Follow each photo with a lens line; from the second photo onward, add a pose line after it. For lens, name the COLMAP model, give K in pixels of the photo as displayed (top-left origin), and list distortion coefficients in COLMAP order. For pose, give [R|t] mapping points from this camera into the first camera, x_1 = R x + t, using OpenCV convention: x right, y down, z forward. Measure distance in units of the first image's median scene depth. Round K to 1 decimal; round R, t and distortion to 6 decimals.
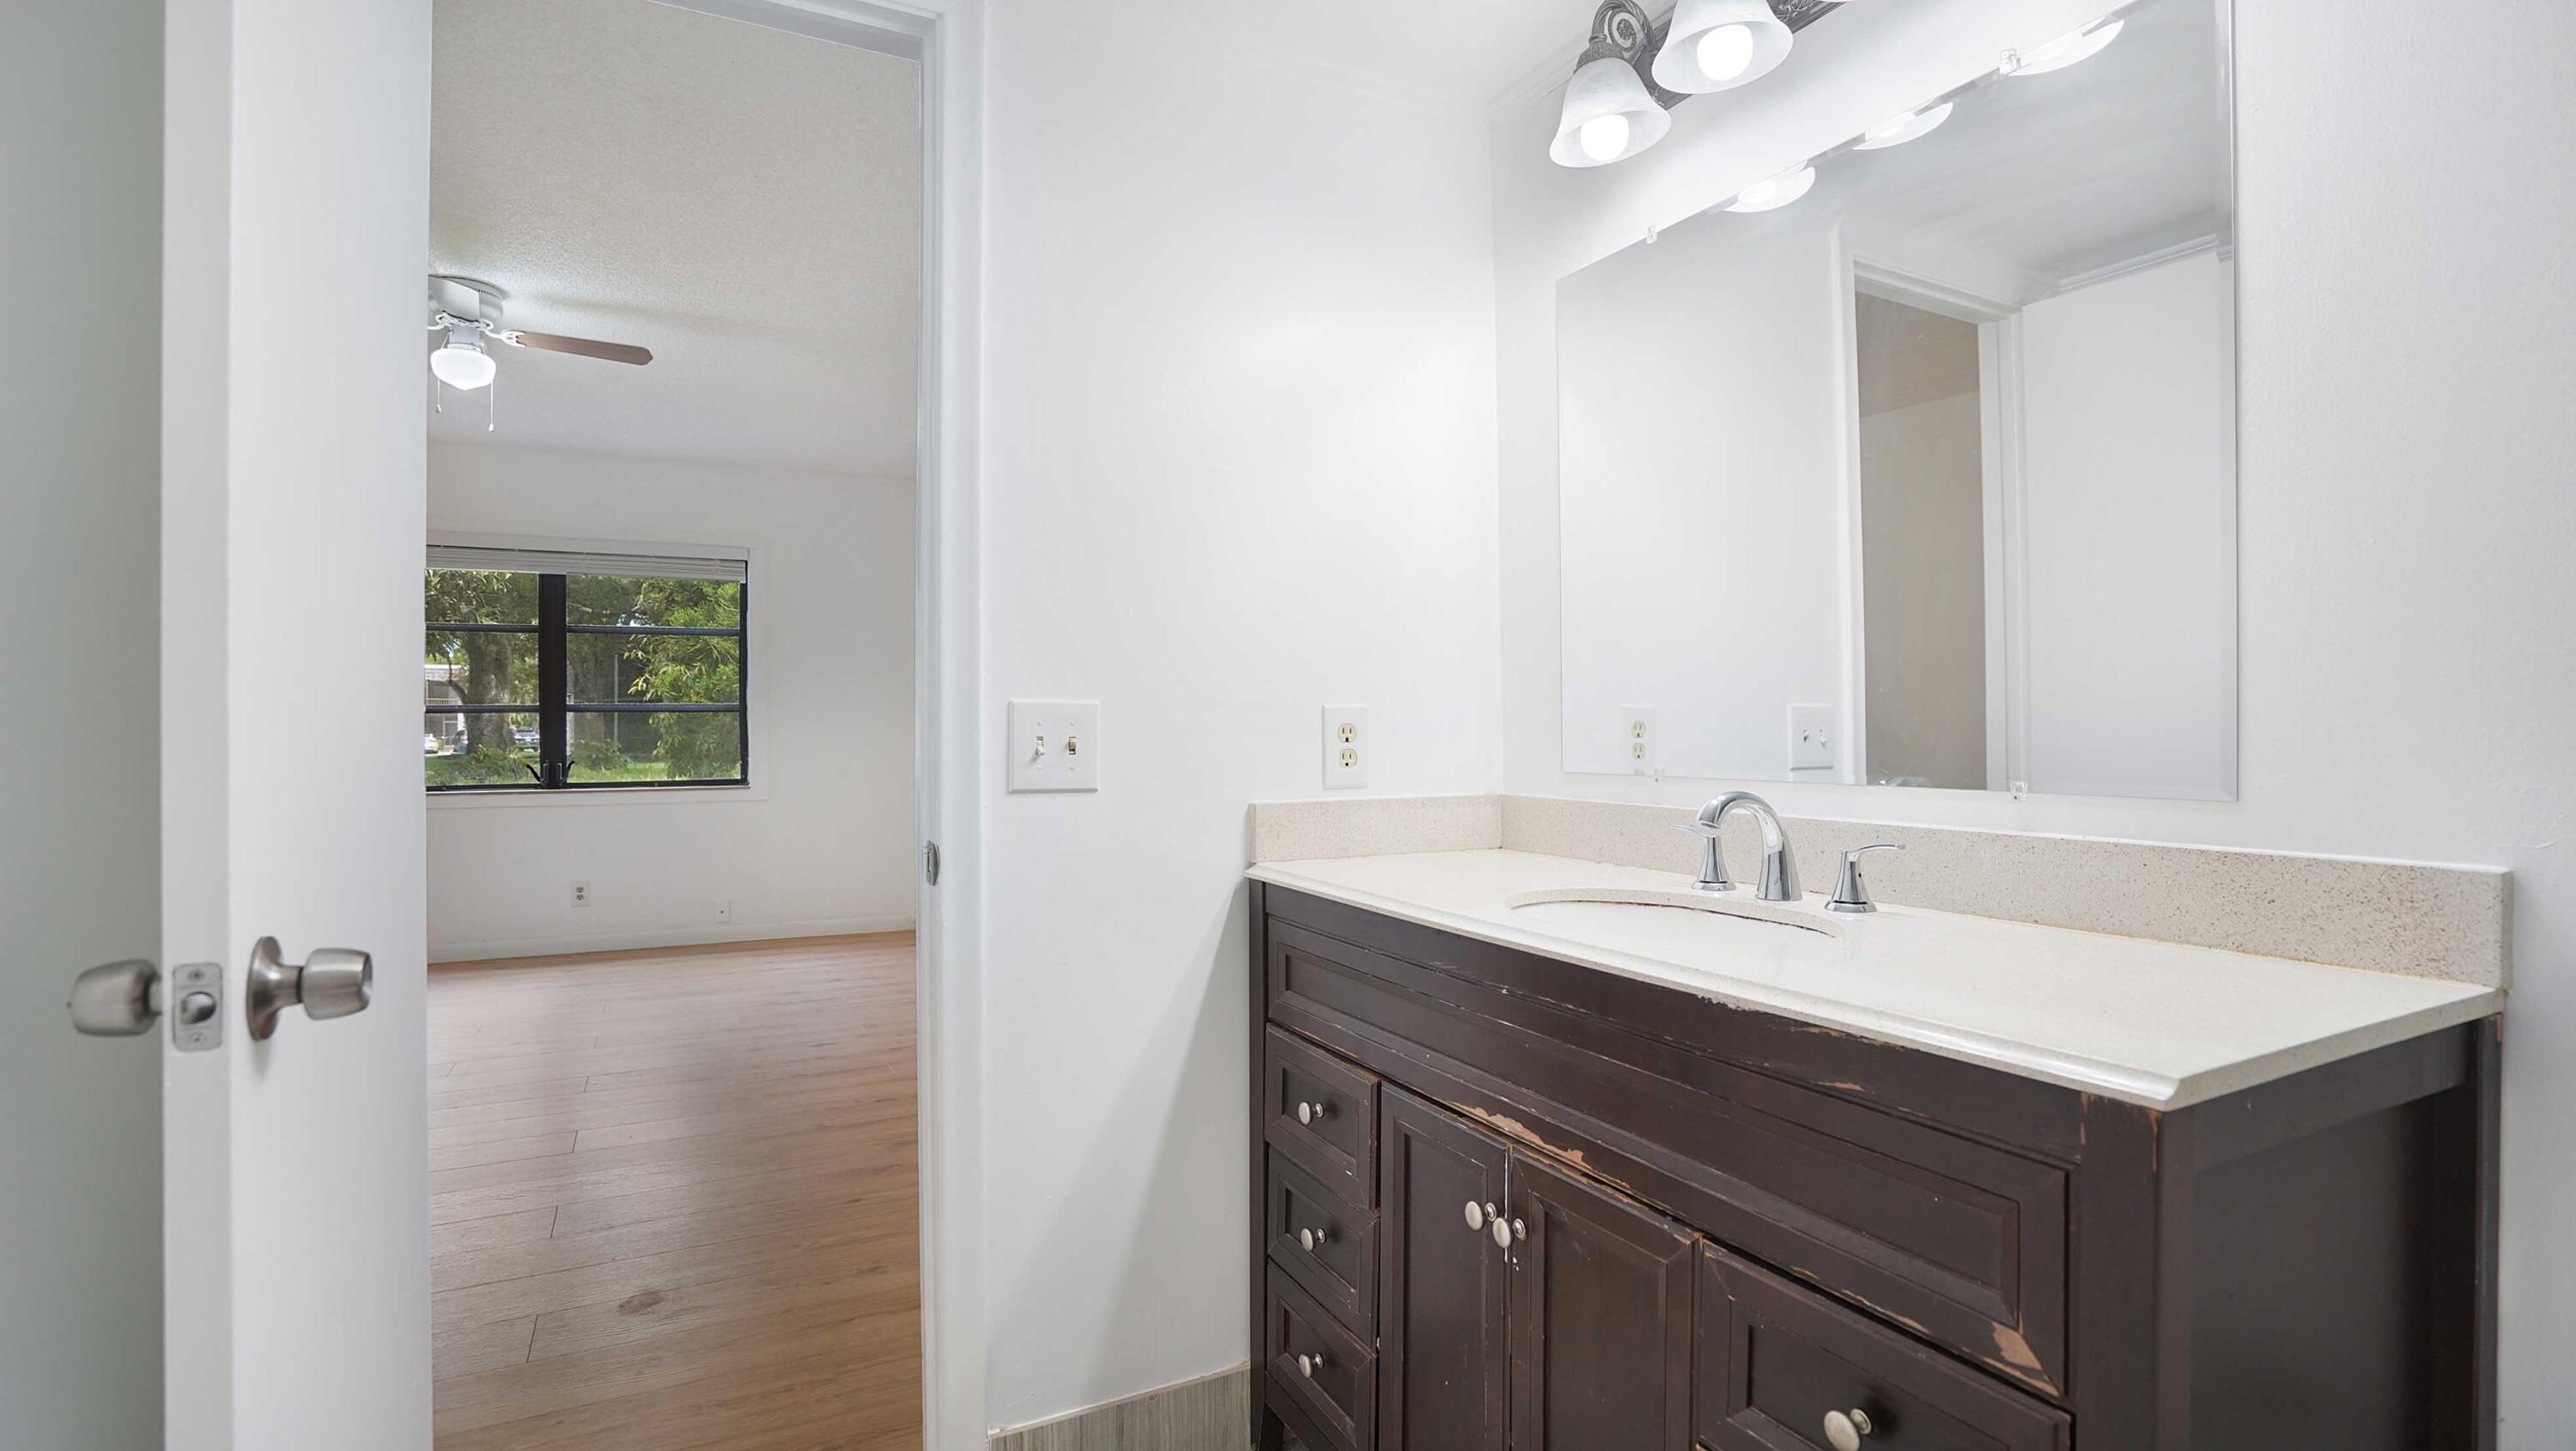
lens RADIAL K [[1220.5, 0, 1288.0], [0, 1220.5, 725.5], [0, 0, 1]] dist [-0.005219, -0.000300]
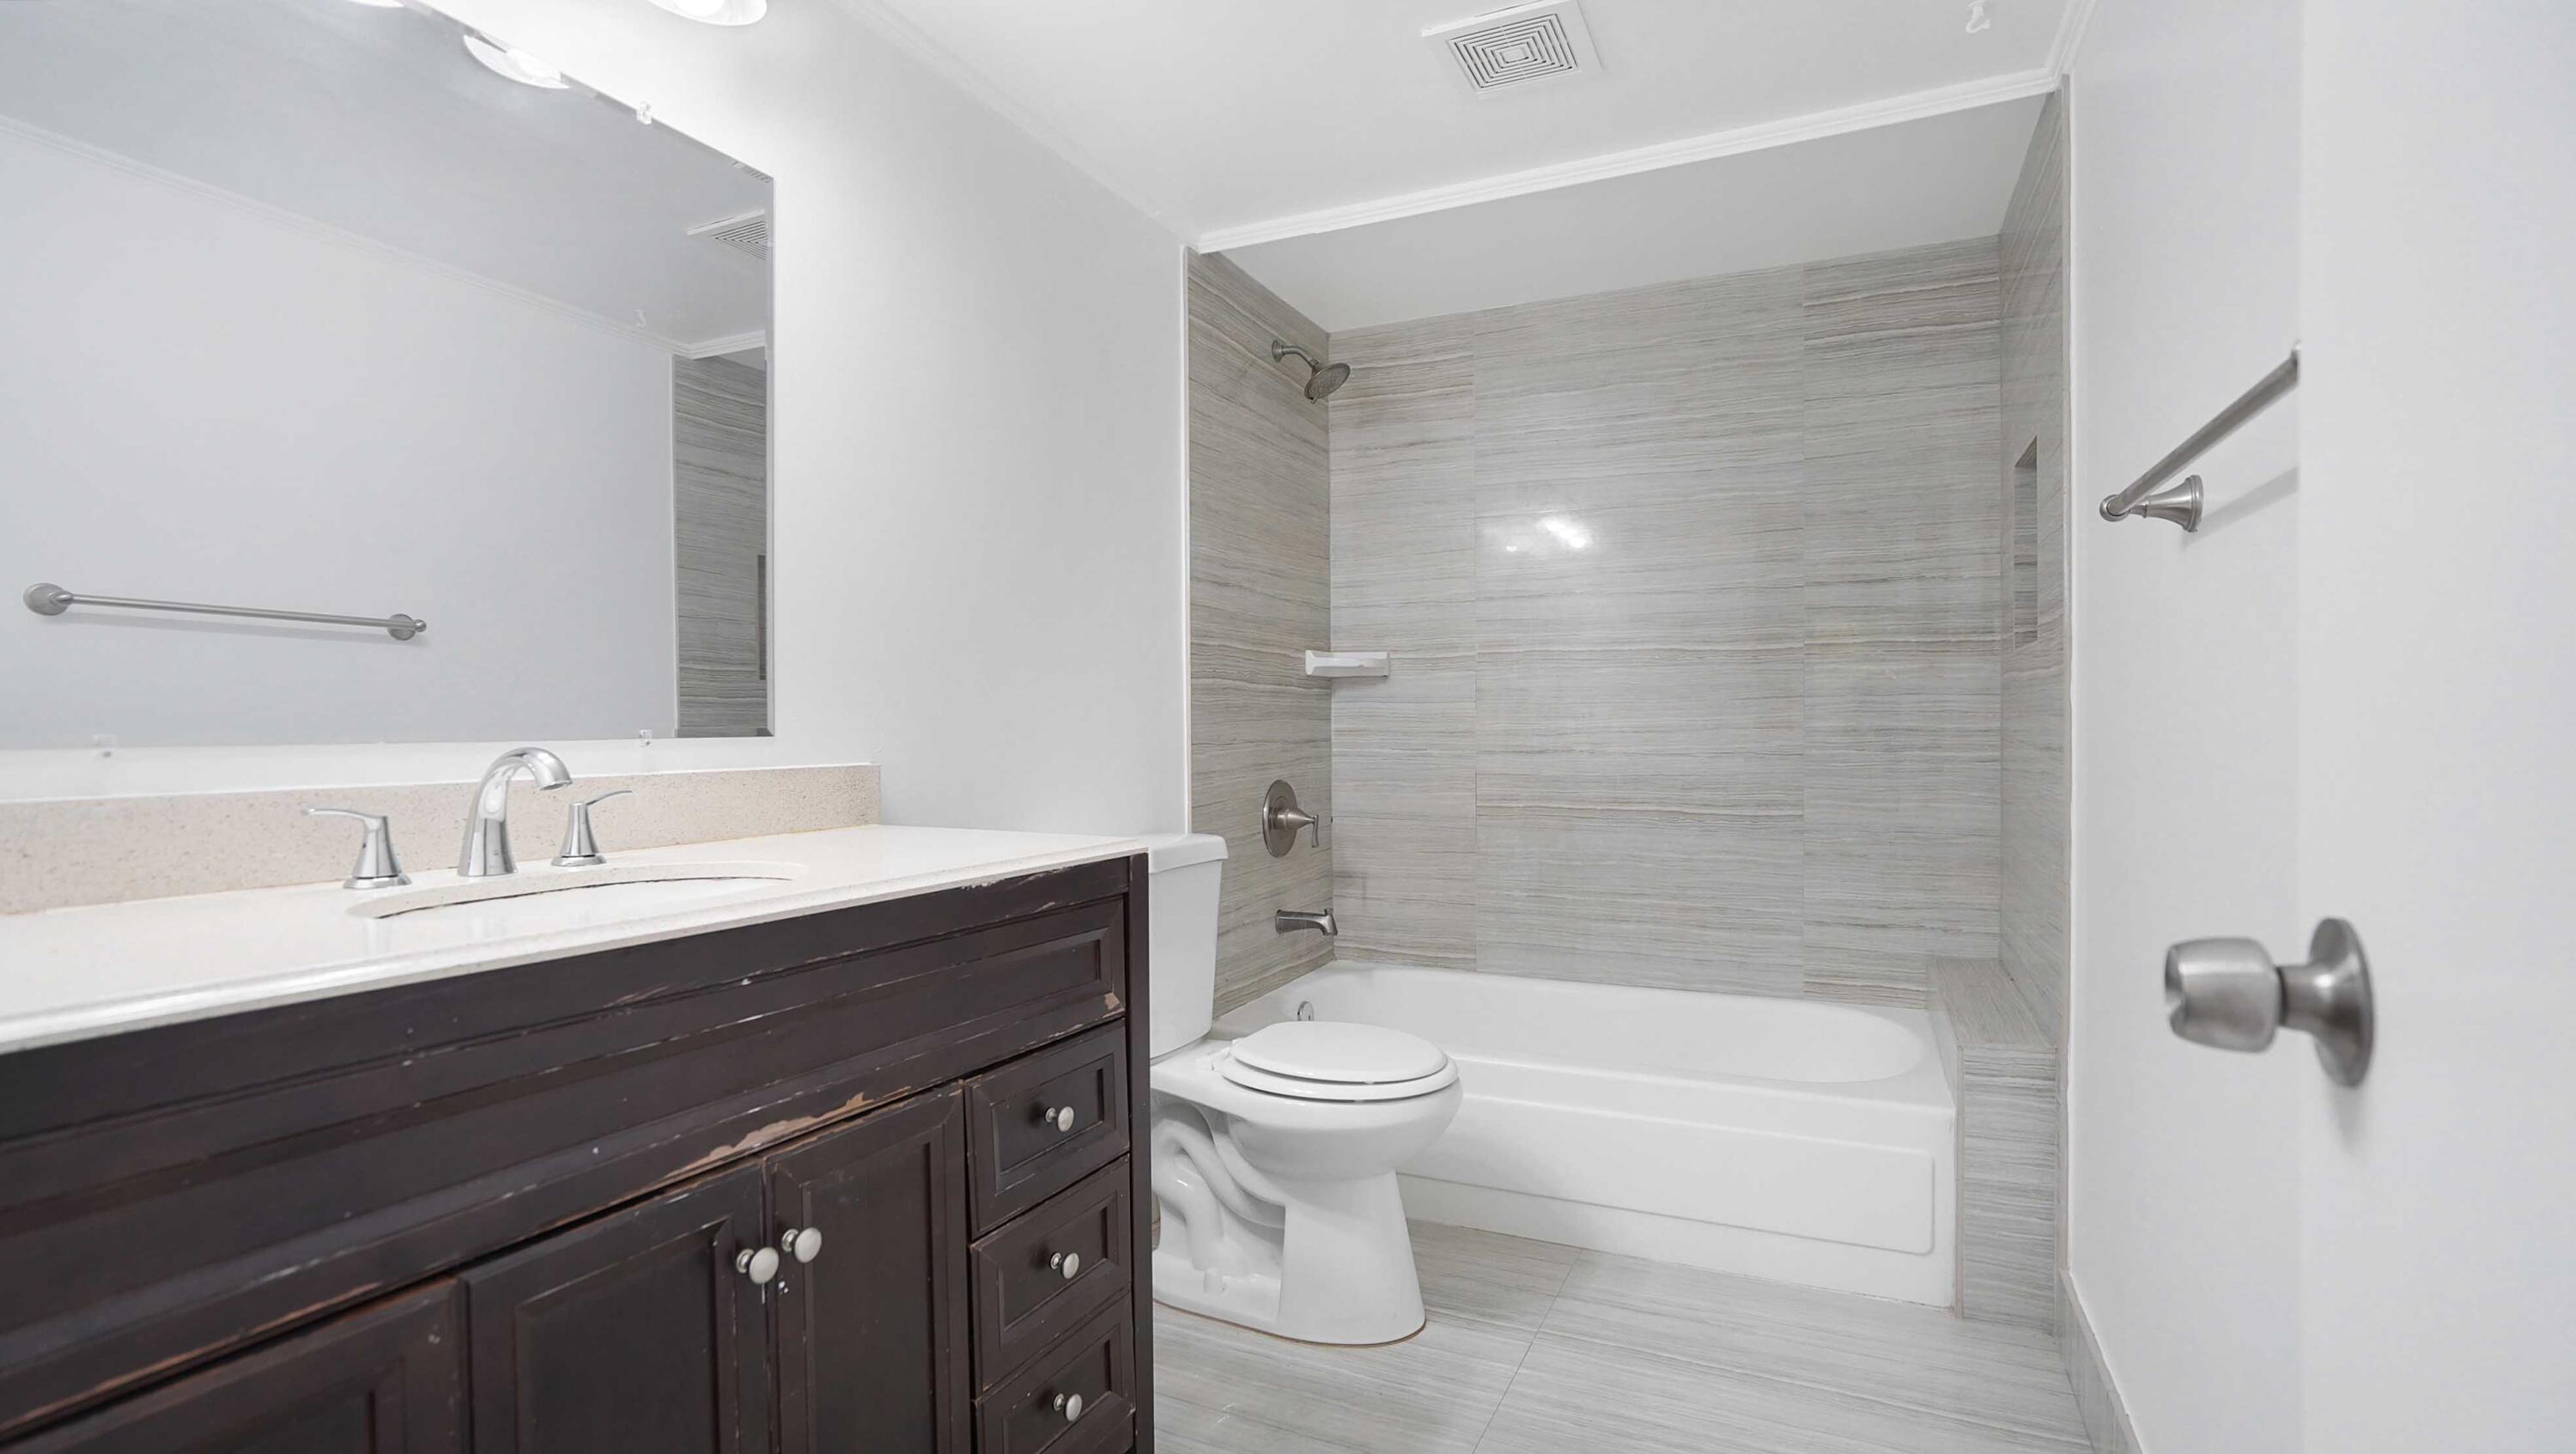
lens RADIAL K [[1220.6, 0, 1288.0], [0, 1220.6, 727.0], [0, 0, 1]] dist [-0.005219, -0.000300]
pose [[-0.589951, 0.005026, 0.807423, -0.640148], [0.008362, 0.999965, -0.000115, 0.045079], [-0.807396, 0.006684, -0.589972, 1.084431]]
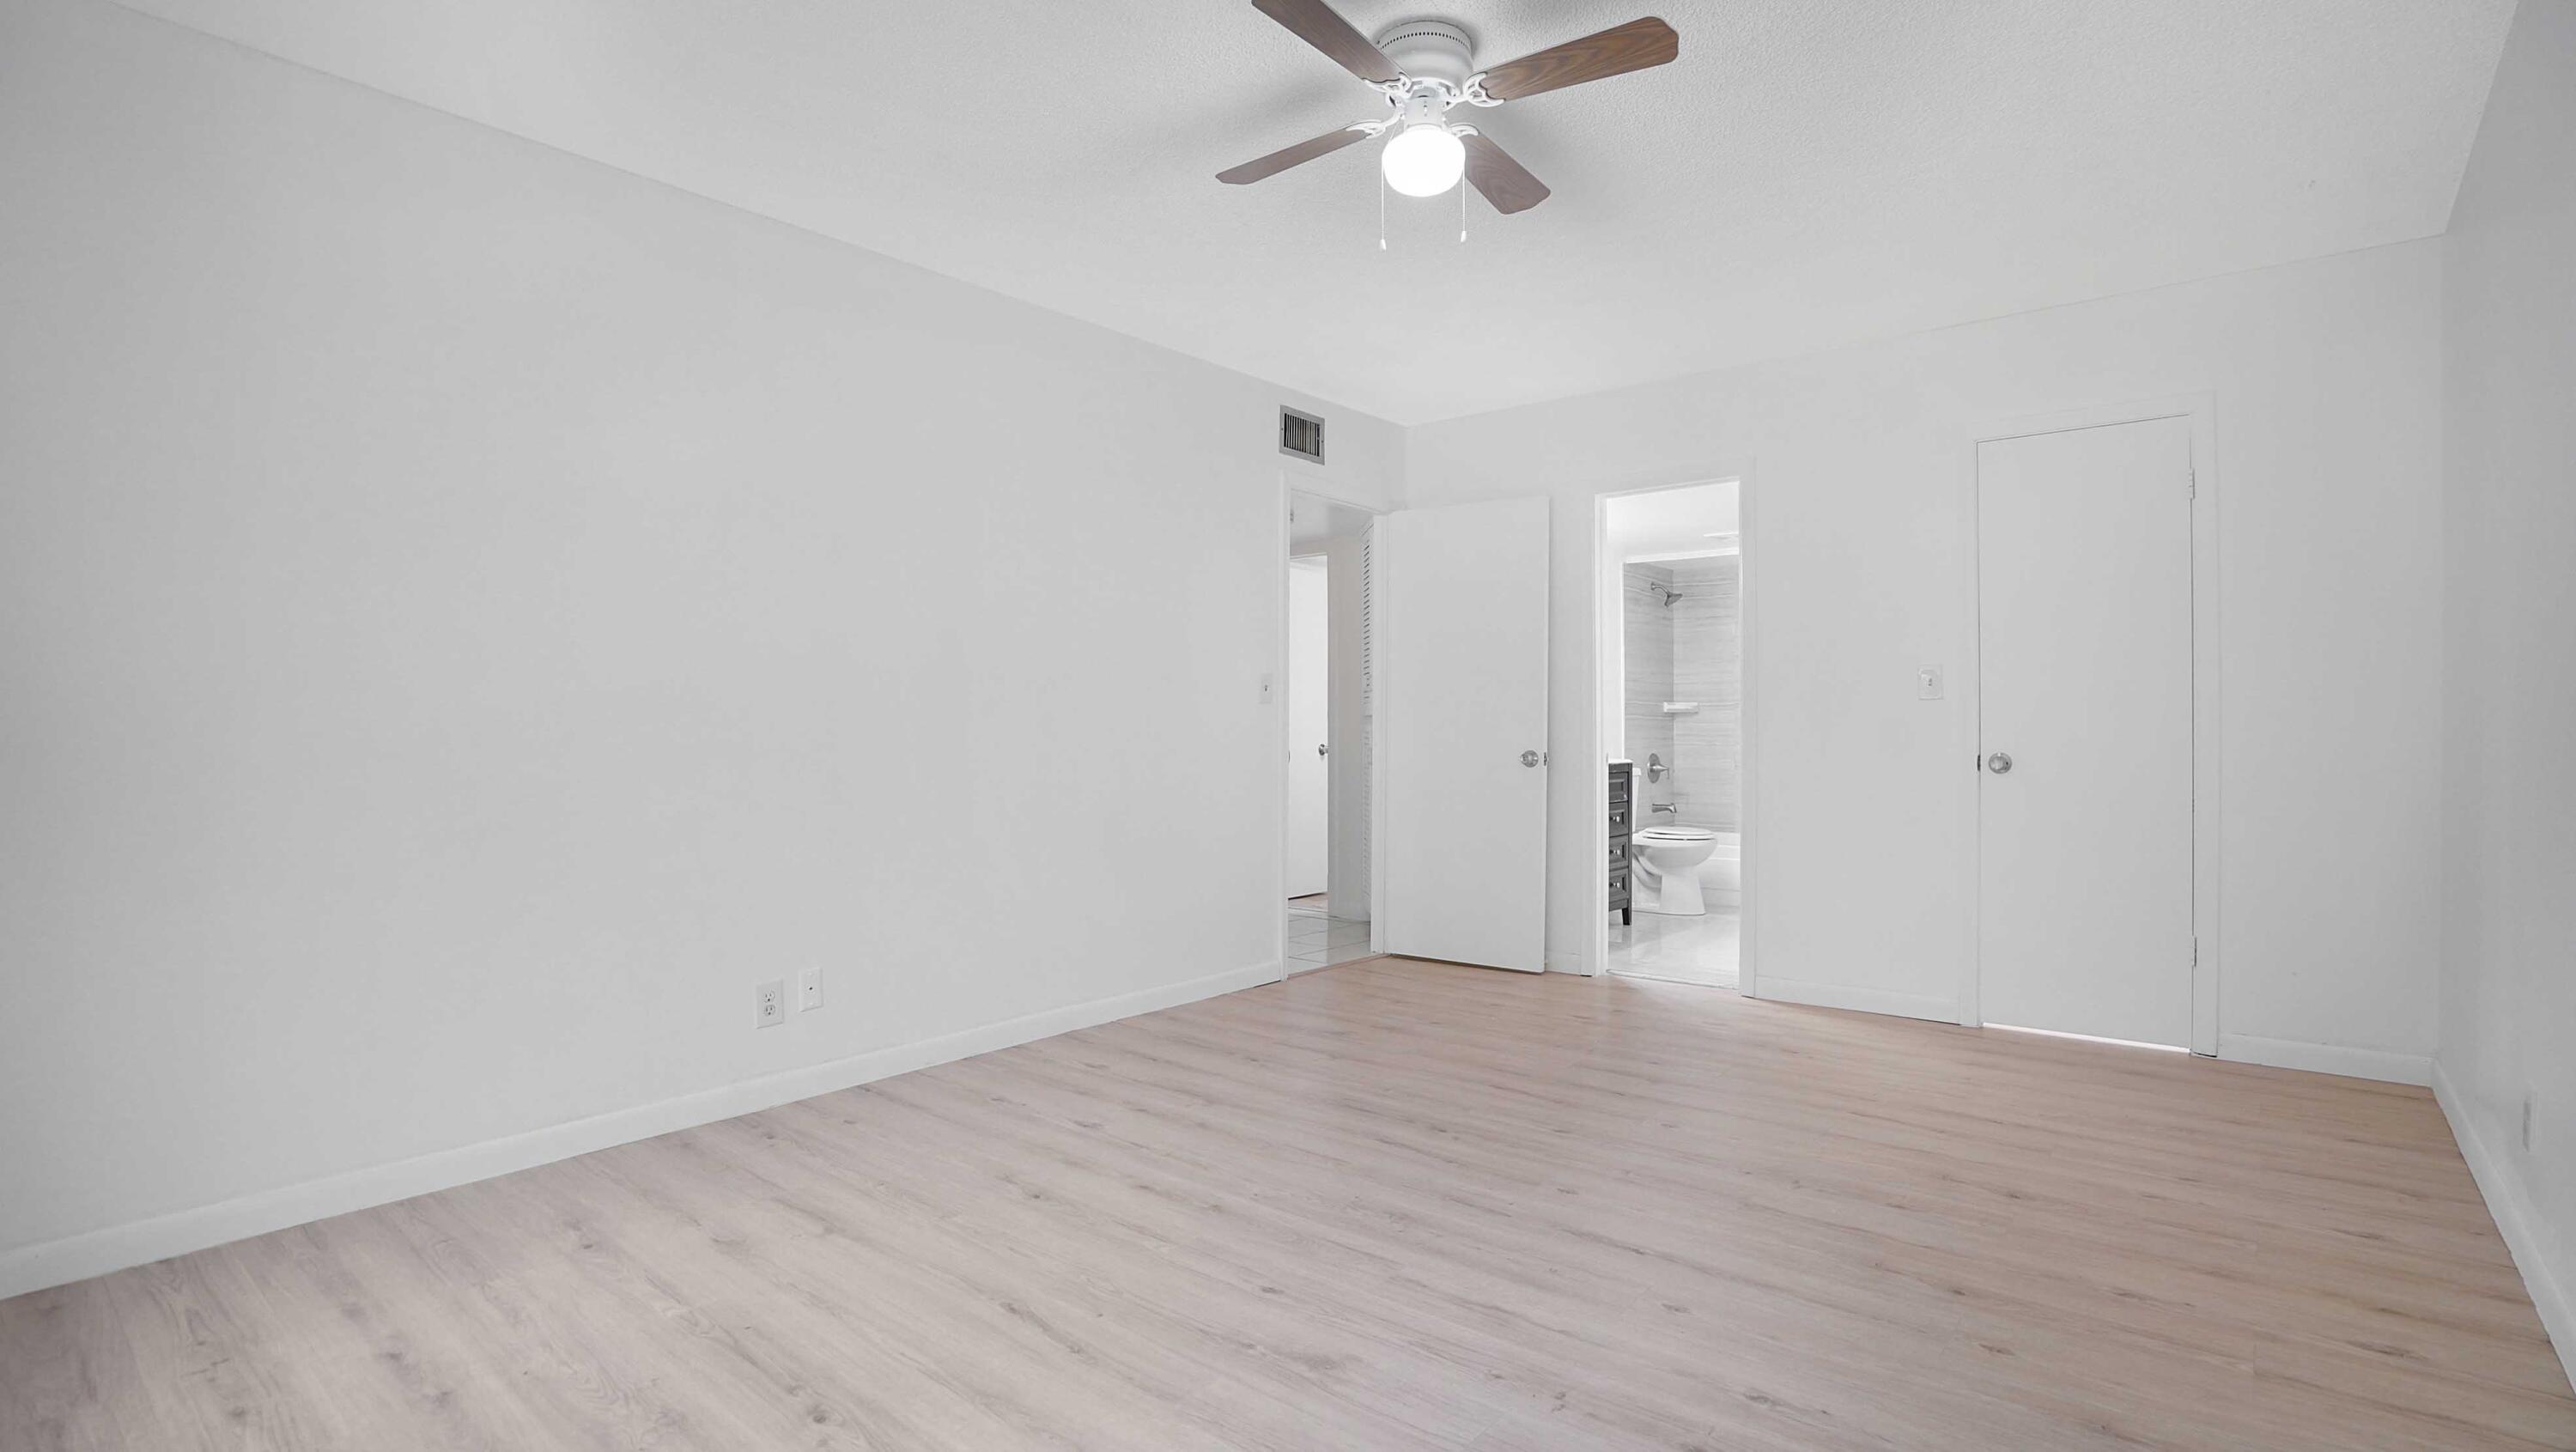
lens RADIAL K [[1220.5, 0, 1288.0], [0, 1220.5, 726.0], [0, 0, 1]] dist [-0.005219, -0.000300]
pose [[-0.366756, 0.008050, 0.930282, -3.855891], [0.001292, 0.999966, -0.008144, 0.059785], [-0.930316, -0.001785, -0.366754, 3.747365]]
